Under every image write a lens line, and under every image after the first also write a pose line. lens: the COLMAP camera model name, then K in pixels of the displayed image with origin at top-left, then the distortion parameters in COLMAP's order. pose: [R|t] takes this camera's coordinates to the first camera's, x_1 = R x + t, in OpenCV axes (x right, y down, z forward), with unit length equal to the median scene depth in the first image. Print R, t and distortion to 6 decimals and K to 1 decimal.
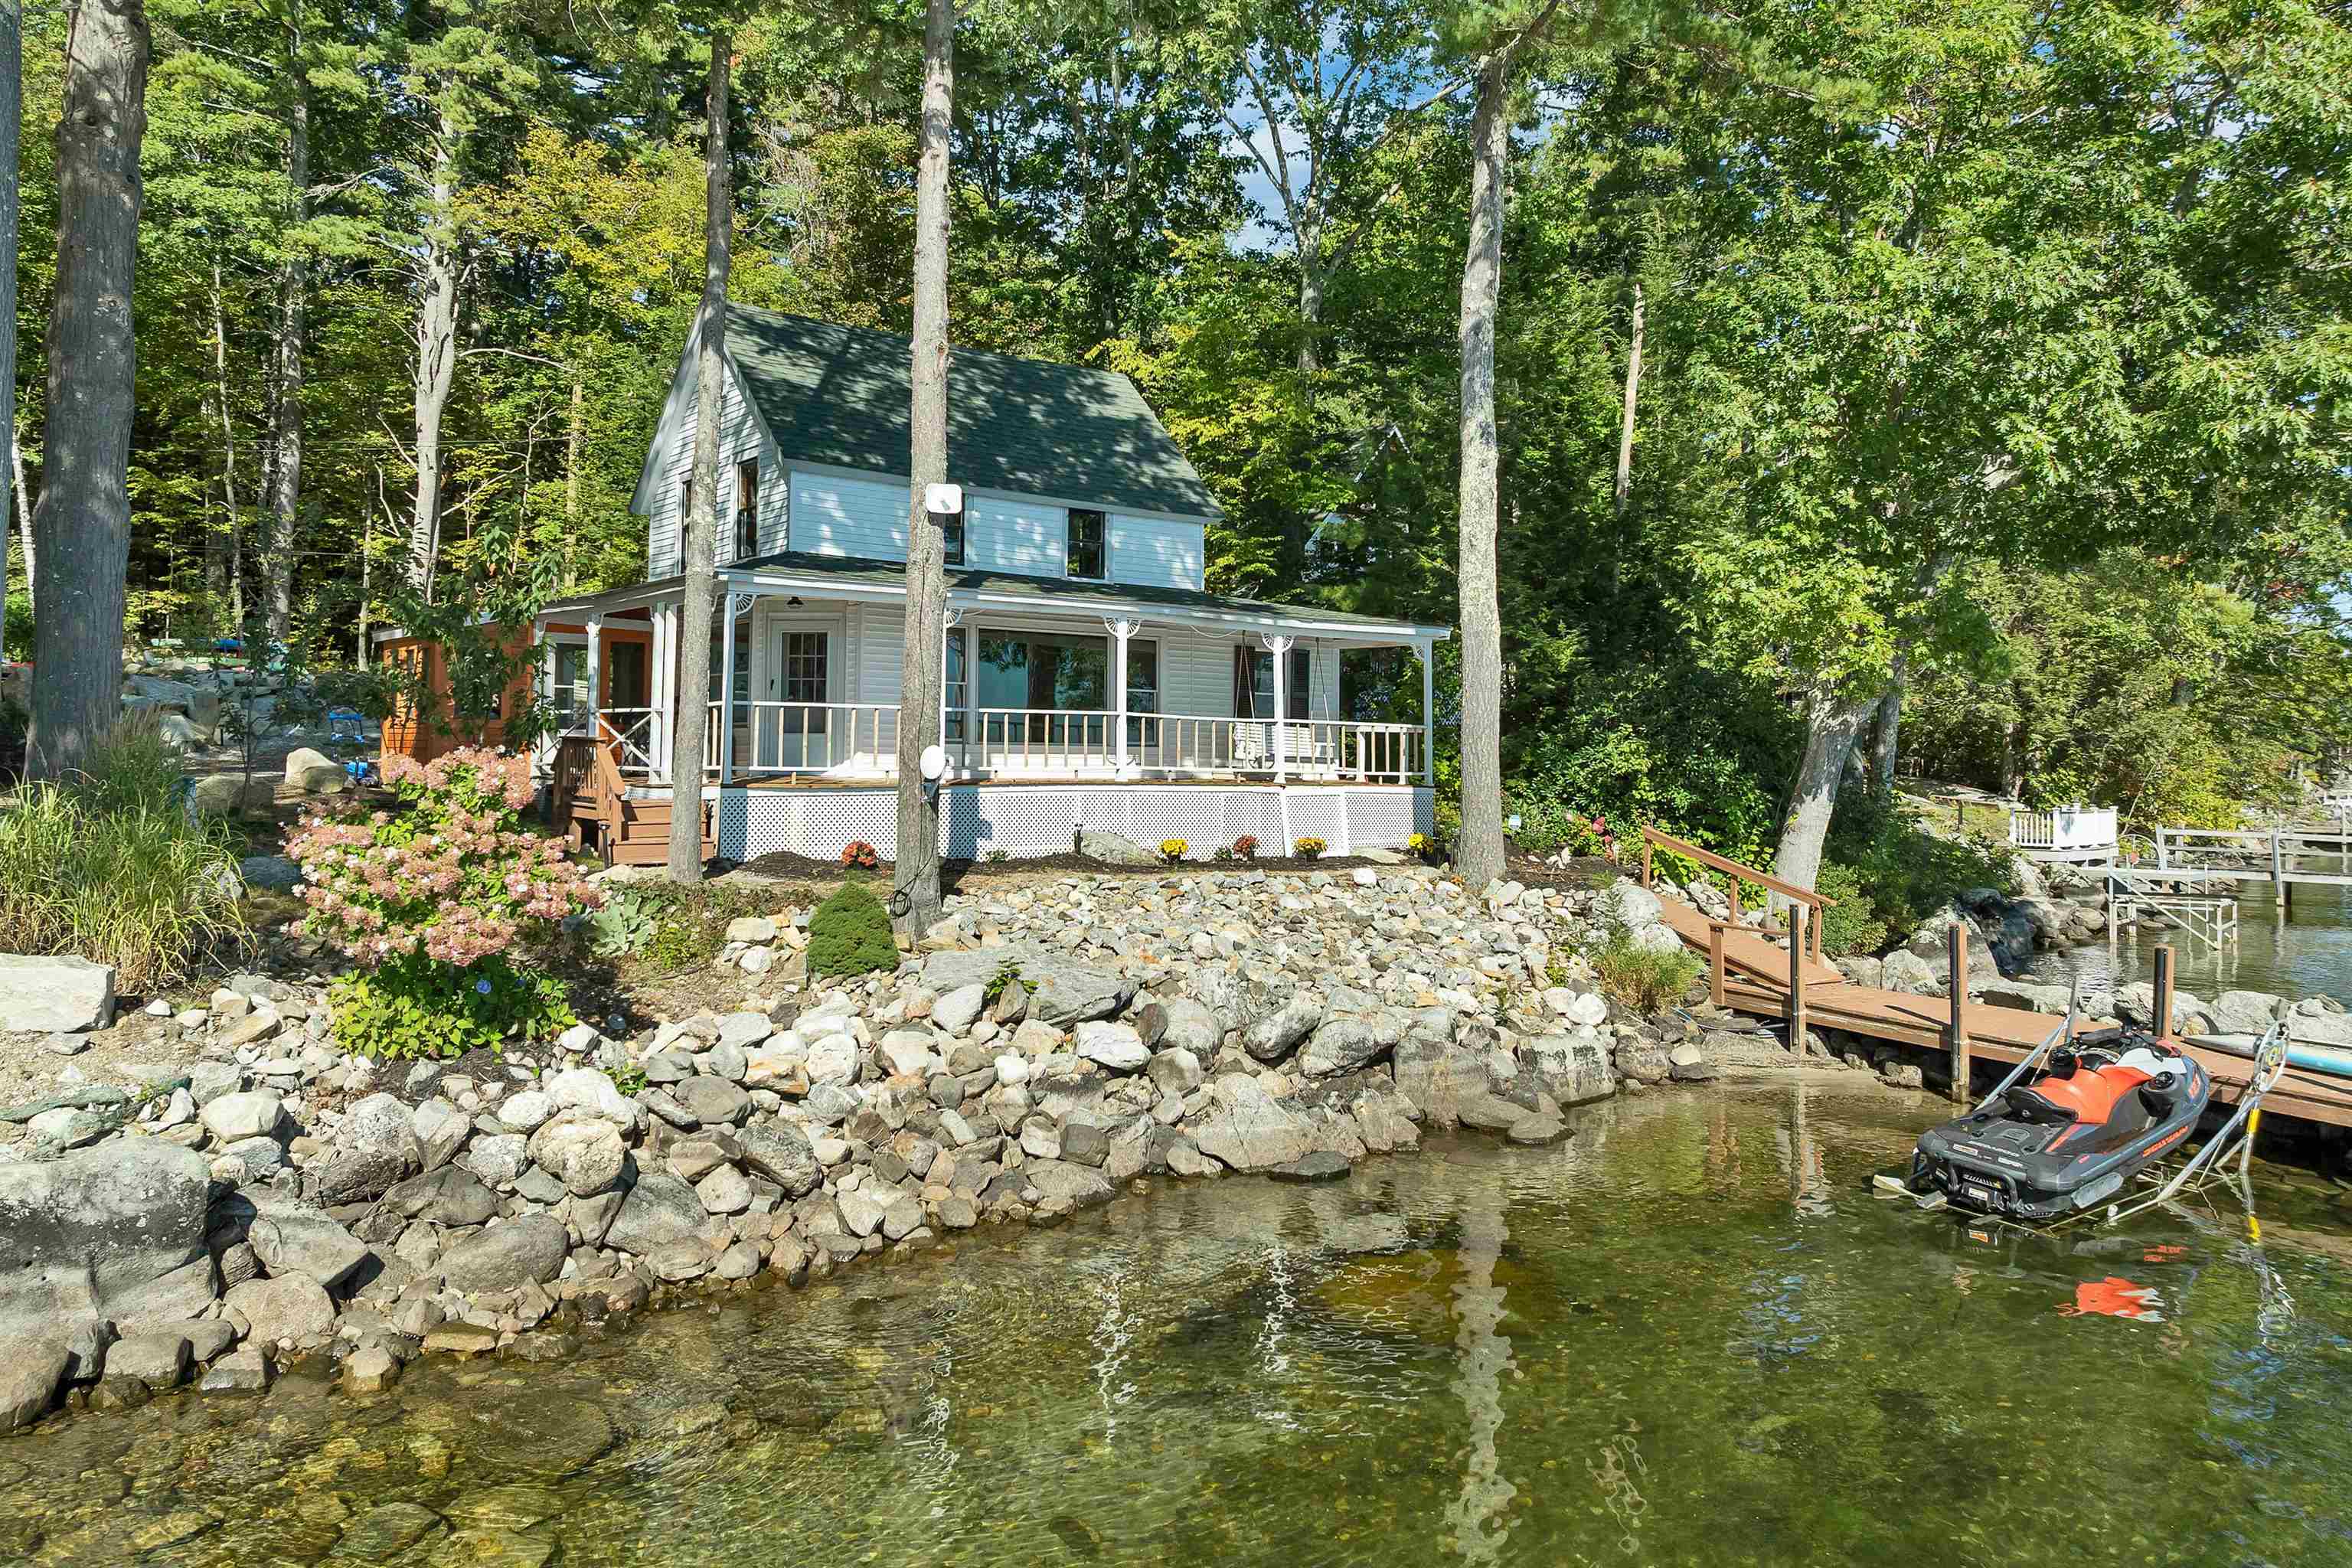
lens RADIAL K [[1690.9, 0, 1180.0], [0, 1690.9, 685.4], [0, 0, 1]] dist [-0.036040, -0.002845]
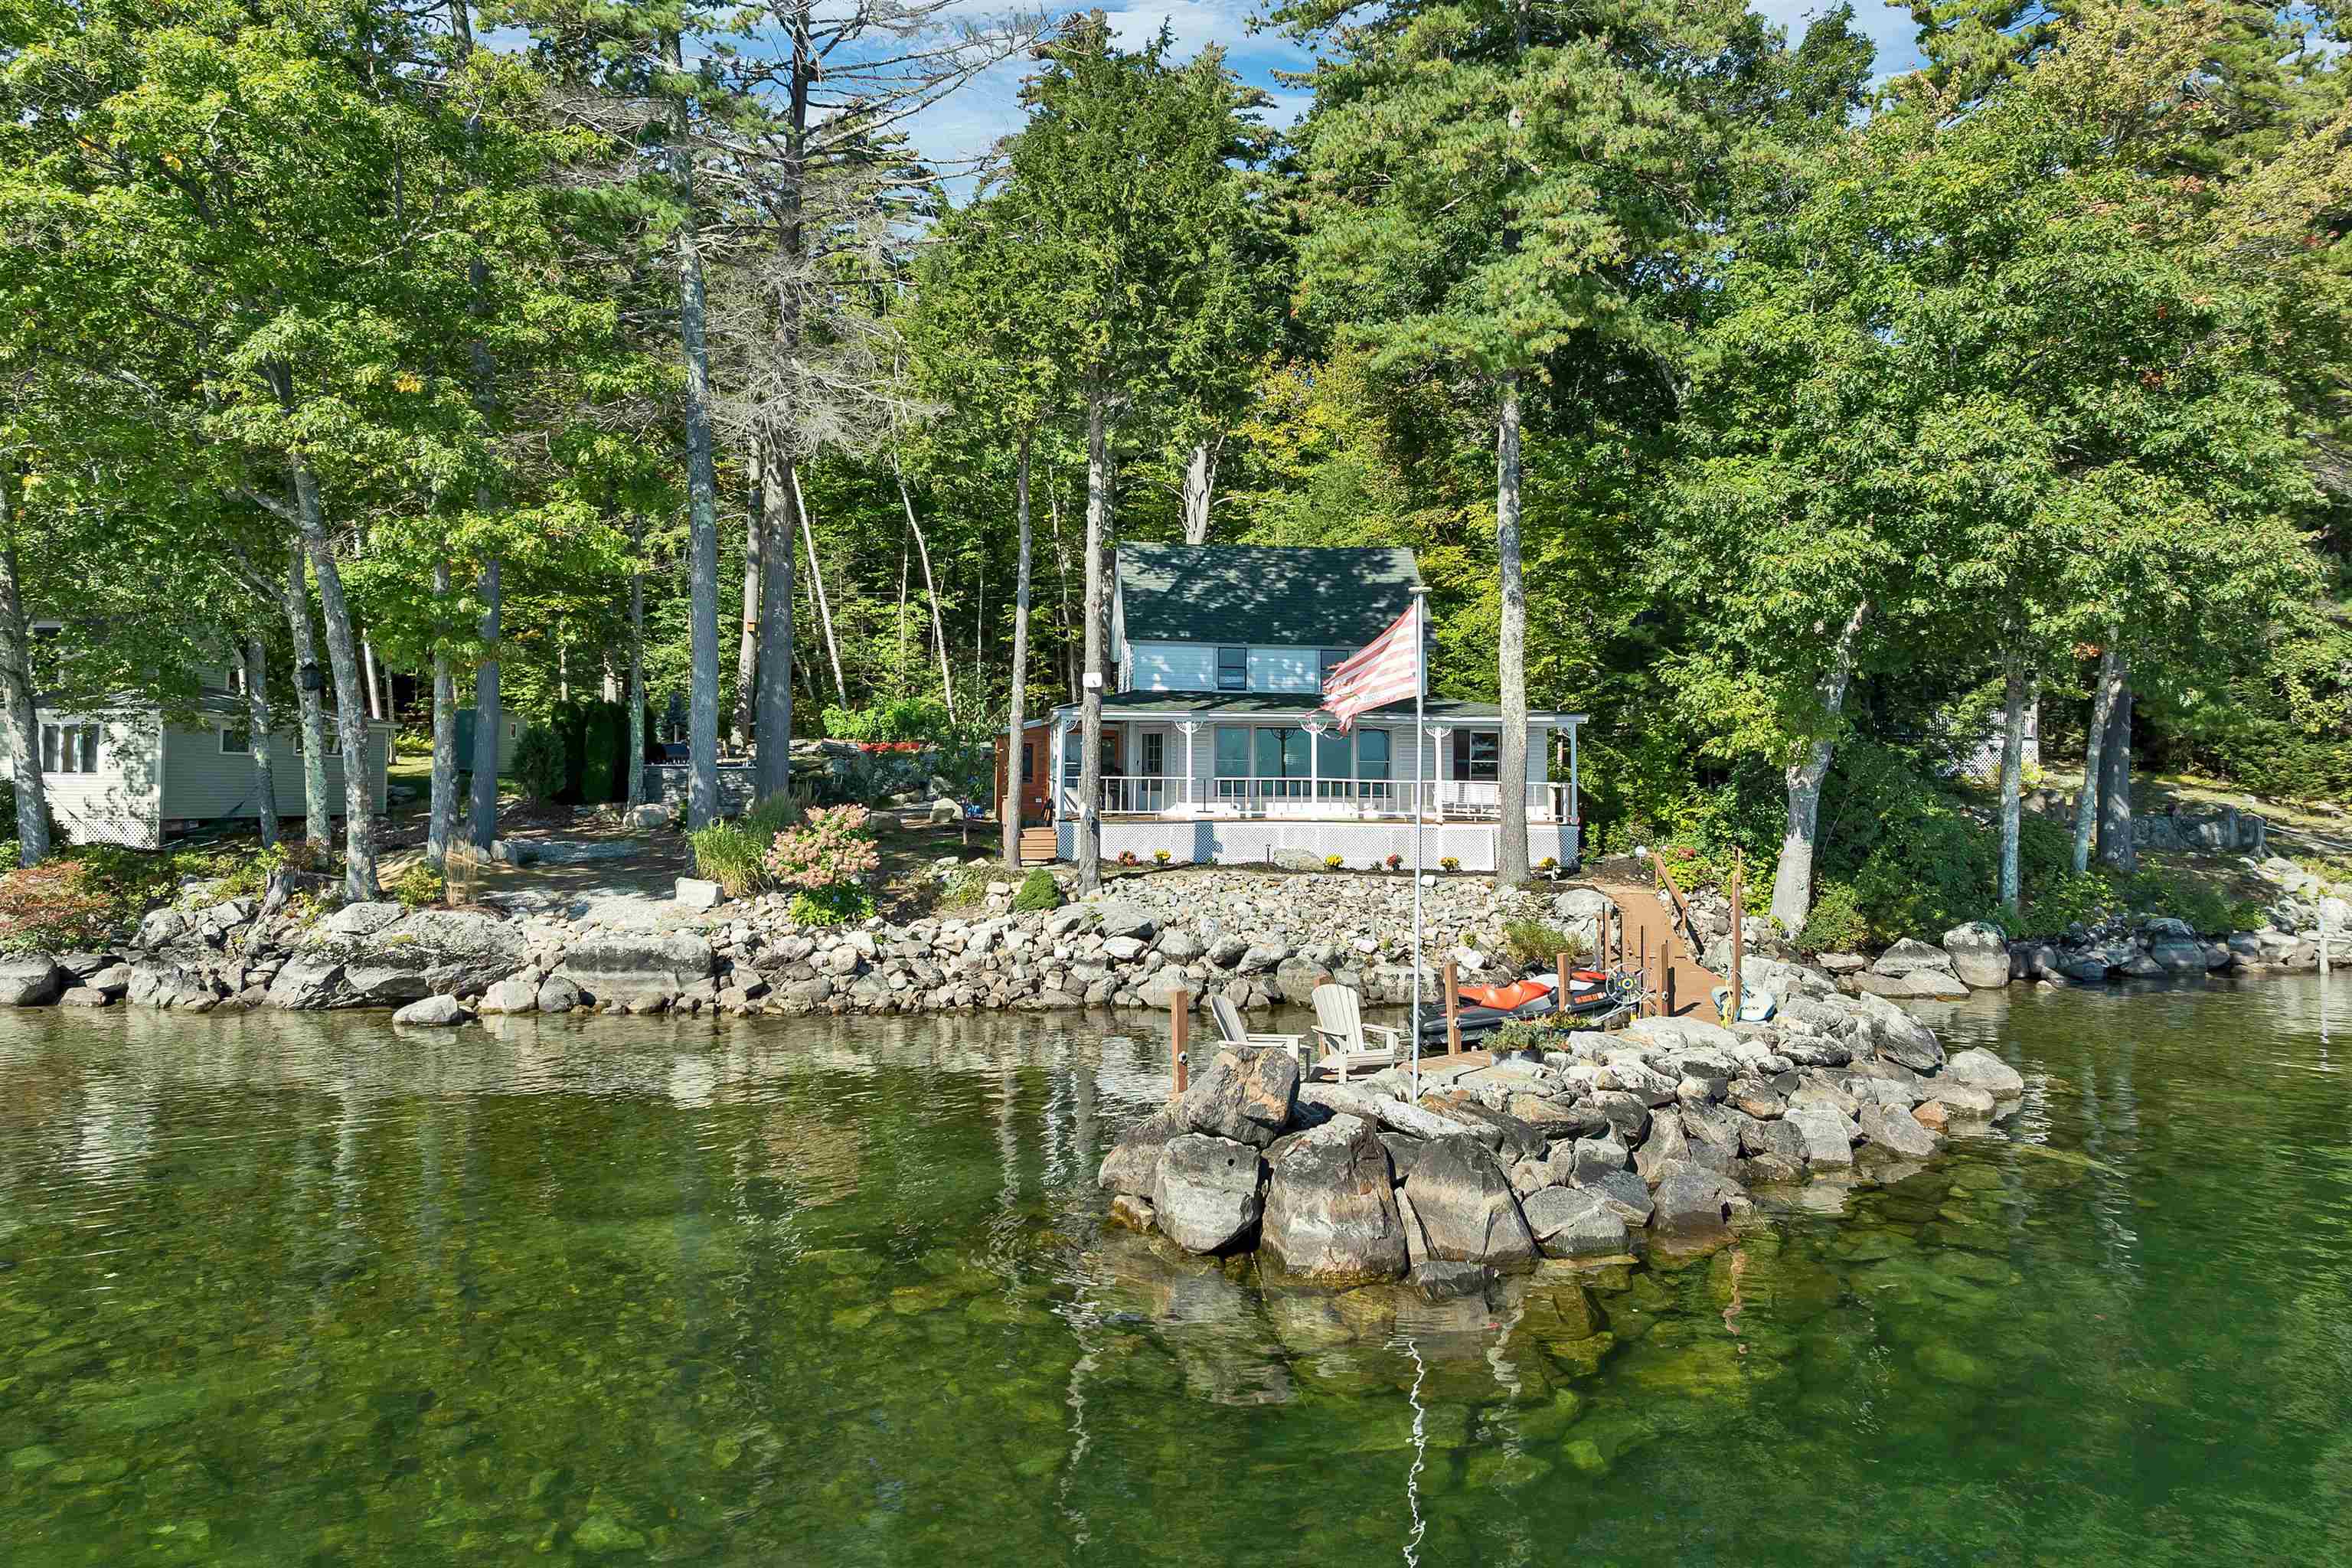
lens RADIAL K [[1690.9, 0, 1180.0], [0, 1690.9, 685.4], [0, 0, 1]] dist [-0.036040, -0.002845]
pose [[0.842250, -0.033307, -0.538057, 0.777041], [0.023184, 0.999404, -0.025575, -0.037471], [0.538588, 0.009066, 0.842520, -0.486999]]
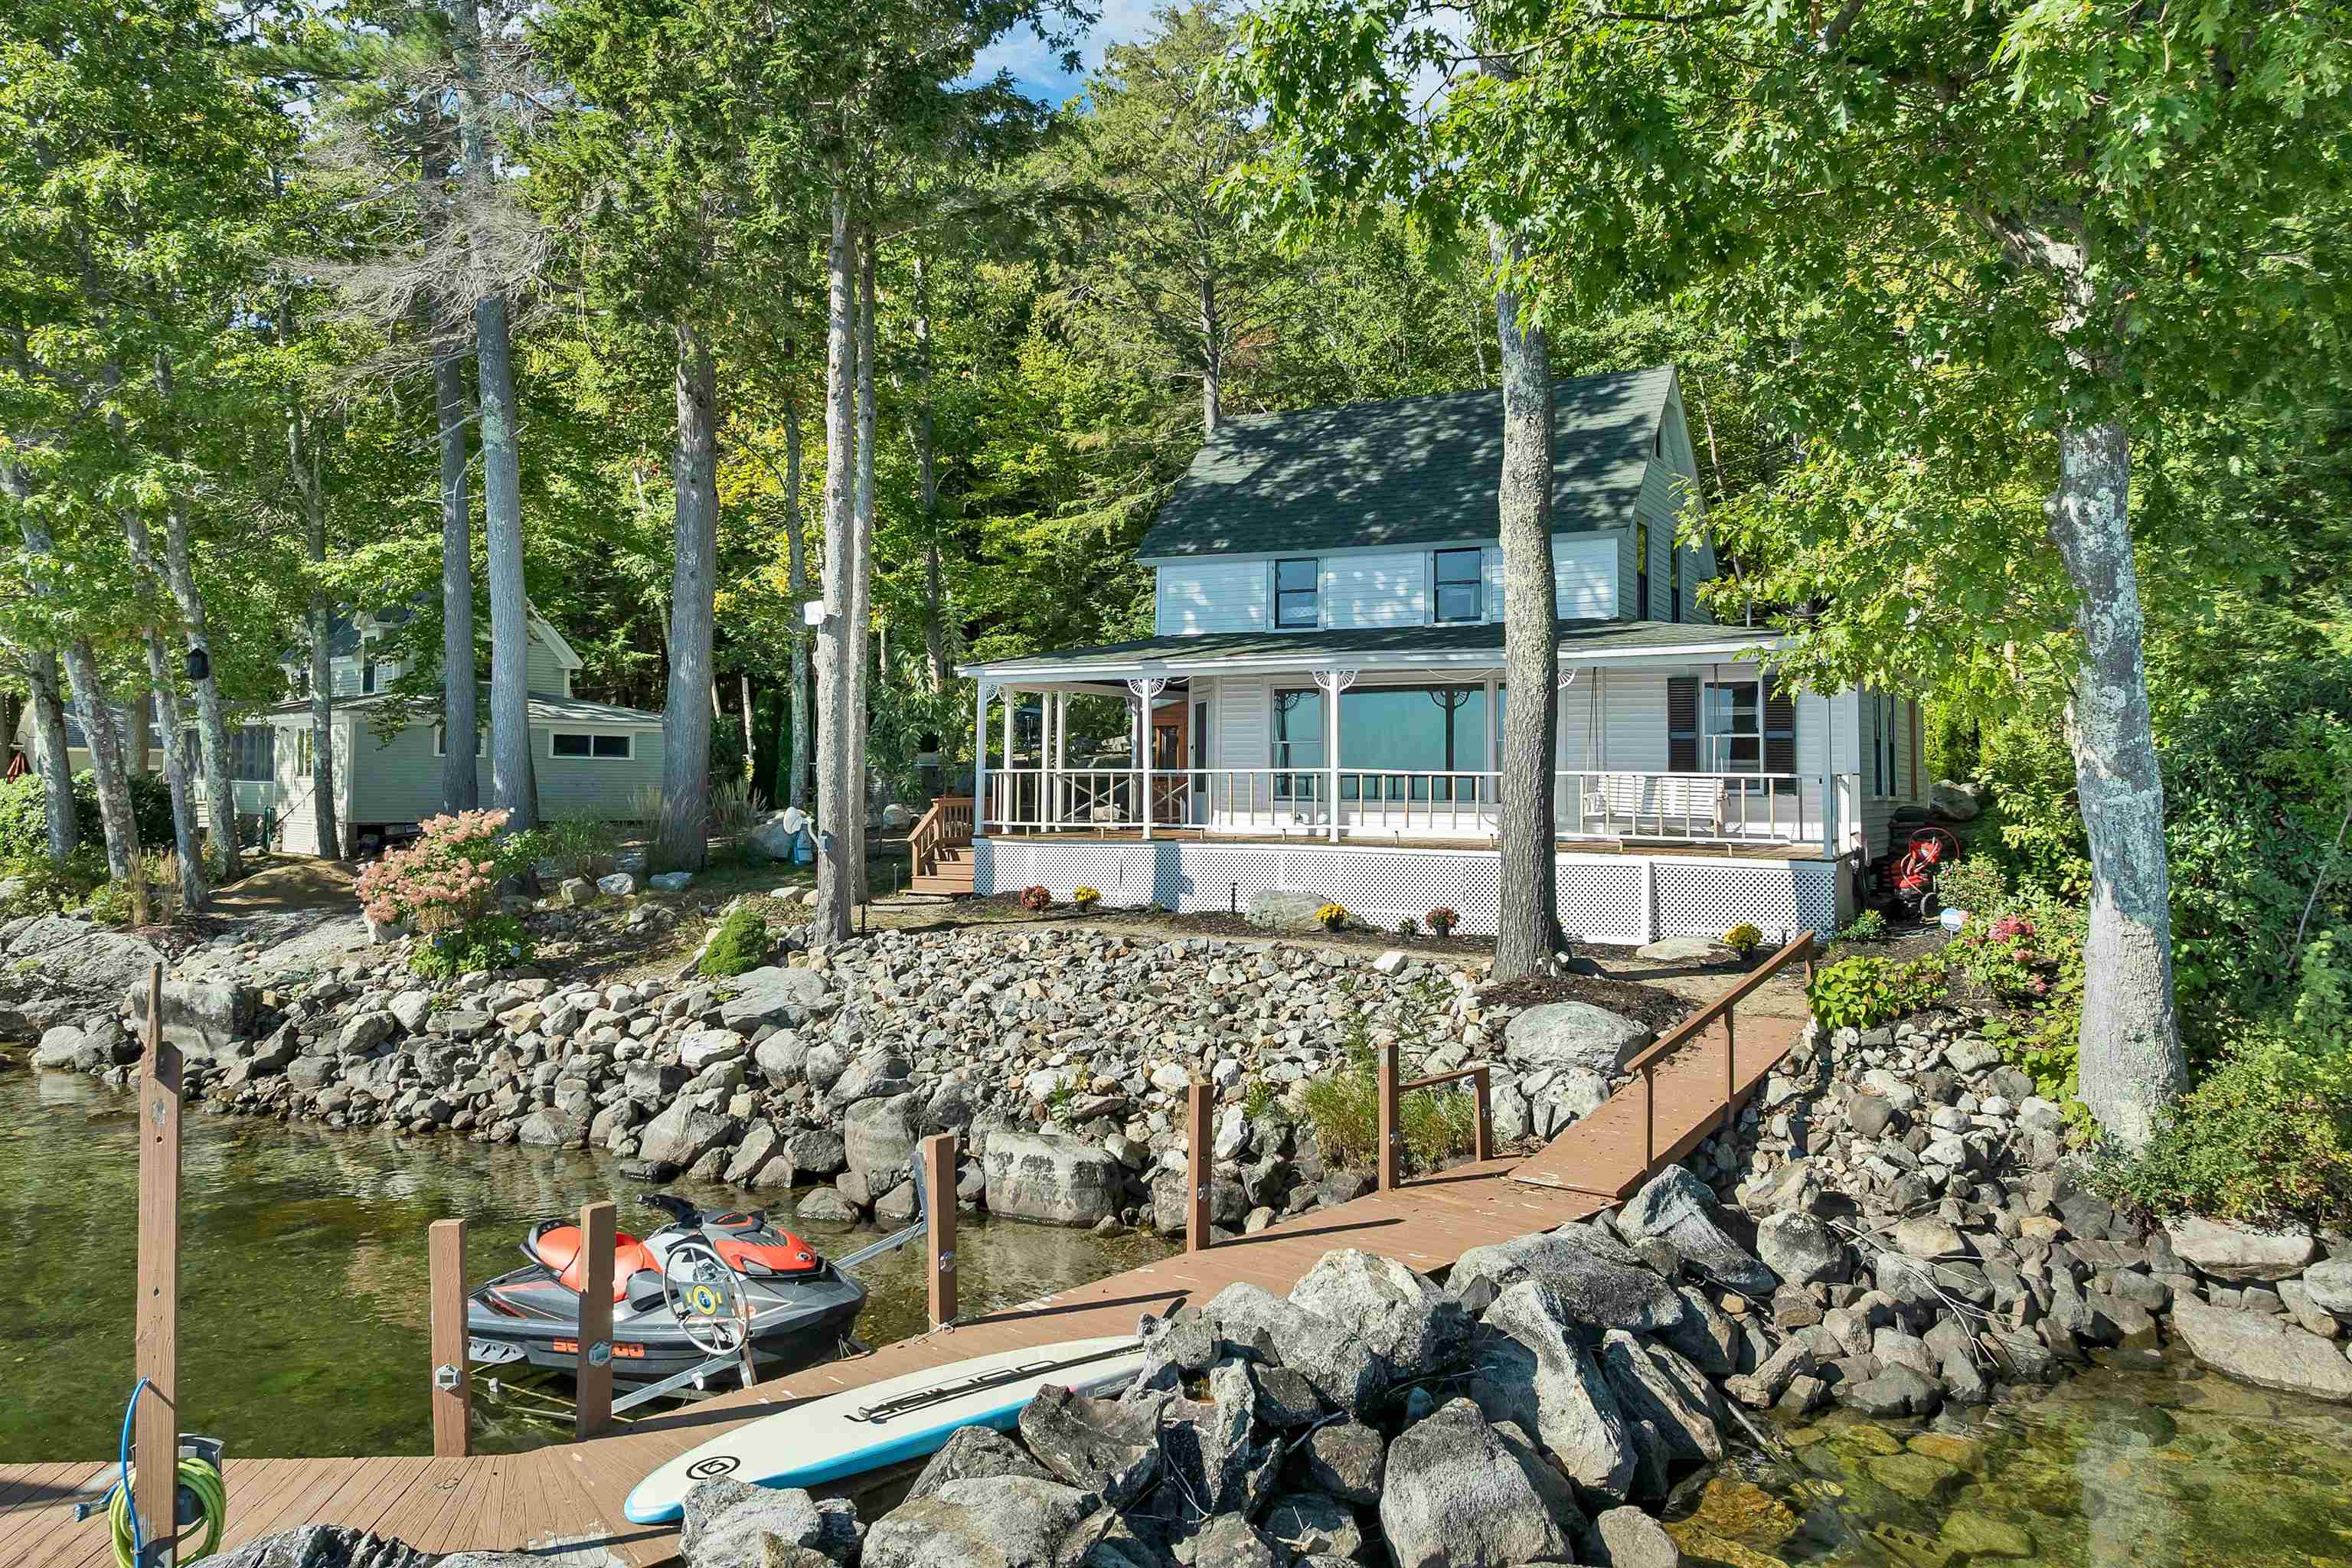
lens RADIAL K [[1690.9, 0, 1180.0], [0, 1690.9, 685.4], [0, 0, 1]] dist [-0.036040, -0.002845]
pose [[0.368600, -0.063127, -0.927442, 0.852581], [0.037874, 0.997883, -0.052870, 0.016138], [0.928816, -0.015638, 0.370210, 0.584071]]
